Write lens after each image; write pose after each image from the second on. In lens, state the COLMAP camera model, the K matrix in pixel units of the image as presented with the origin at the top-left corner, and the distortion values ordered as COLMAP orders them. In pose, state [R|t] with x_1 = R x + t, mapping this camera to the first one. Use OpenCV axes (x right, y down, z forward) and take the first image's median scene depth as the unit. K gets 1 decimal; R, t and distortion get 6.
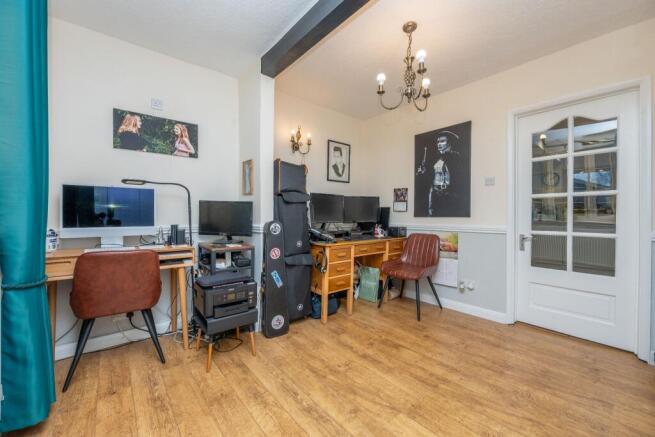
lens RADIAL K [[258.4, 0, 328.6], [0, 258.4, 217.1], [0, 0, 1]] dist [-0.006309, -0.000666]
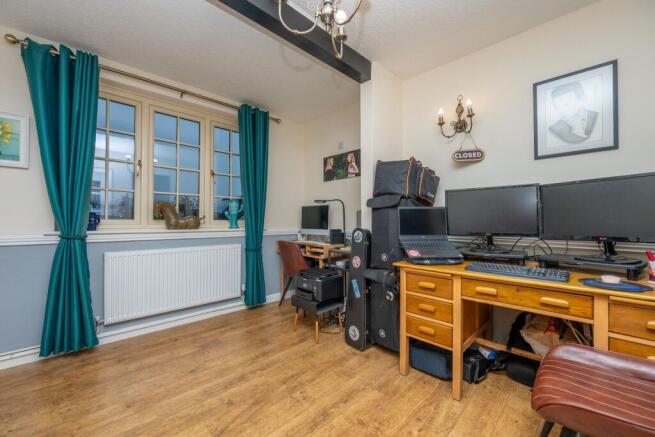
lens RADIAL K [[258.4, 0, 328.5], [0, 258.4, 218.2], [0, 0, 1]] dist [-0.006309, -0.000666]
pose [[0.090686, -0.011962, -0.995808, 0.799899], [-0.008755, 0.999880, -0.012809, -0.011909], [0.995841, 0.009880, 0.090571, 0.849565]]
